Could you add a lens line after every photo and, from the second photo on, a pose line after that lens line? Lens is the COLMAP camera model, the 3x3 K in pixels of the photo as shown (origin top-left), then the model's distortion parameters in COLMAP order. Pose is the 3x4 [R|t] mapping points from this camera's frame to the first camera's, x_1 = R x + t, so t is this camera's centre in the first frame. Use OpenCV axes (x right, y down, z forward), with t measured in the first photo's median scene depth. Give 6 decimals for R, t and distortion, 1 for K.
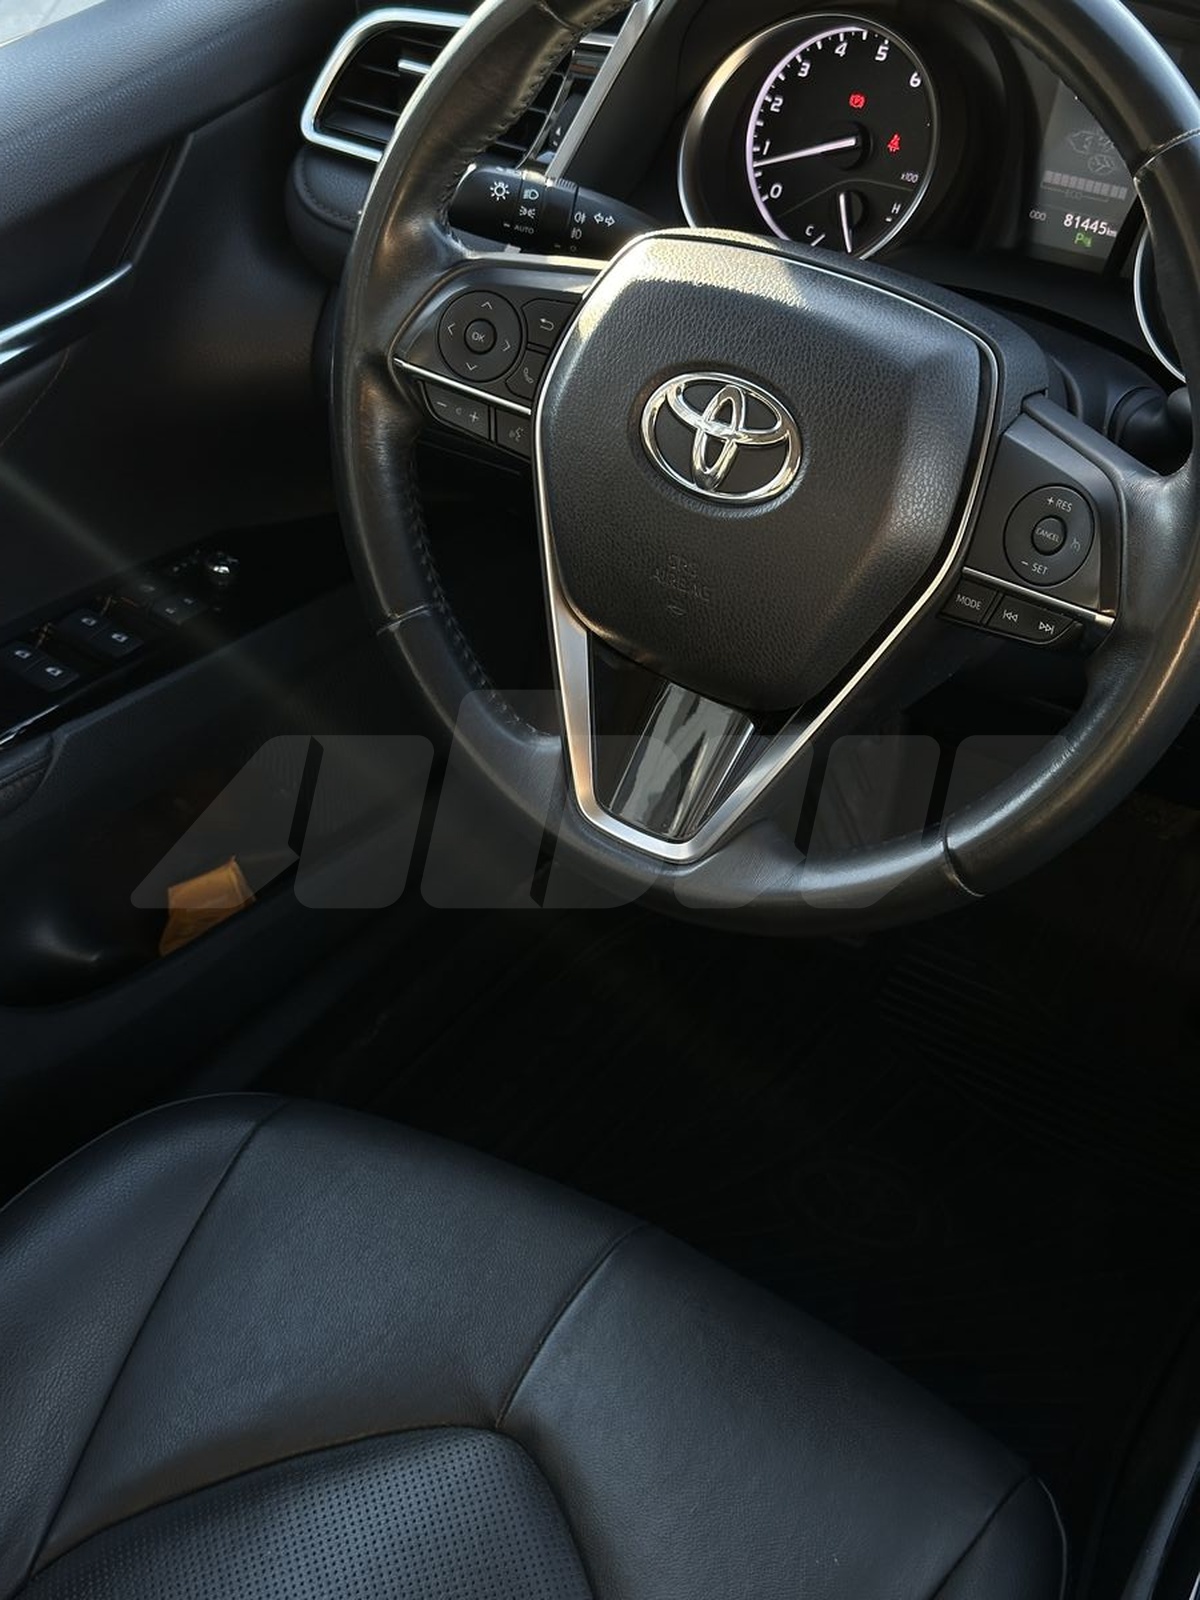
lens RADIAL K [[2260.8, 0, 601.5], [0, 2260.8, 805.8], [0, 0, 1]] dist [0.121144, 0.000000]
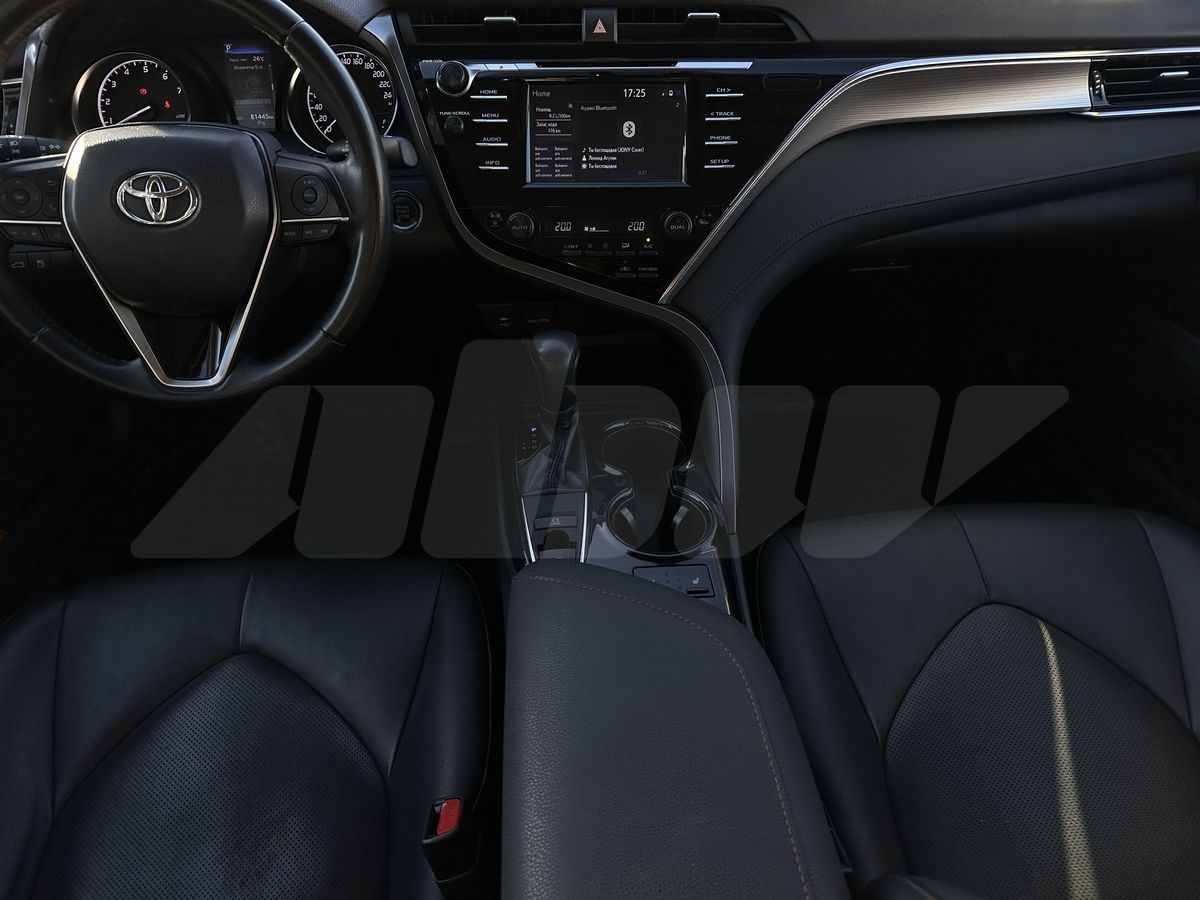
lens RADIAL K [[856.9, 0, 597.1], [0, 856.9, 455.6], [0, 0, 1]] dist [0.010864, -0.024981]
pose [[0.790643, -0.392360, 0.470039, -0.085069], [0.381617, 0.916125, 0.122815, 0.113178], [-0.478802, 0.082272, 0.874059, 0.029006]]
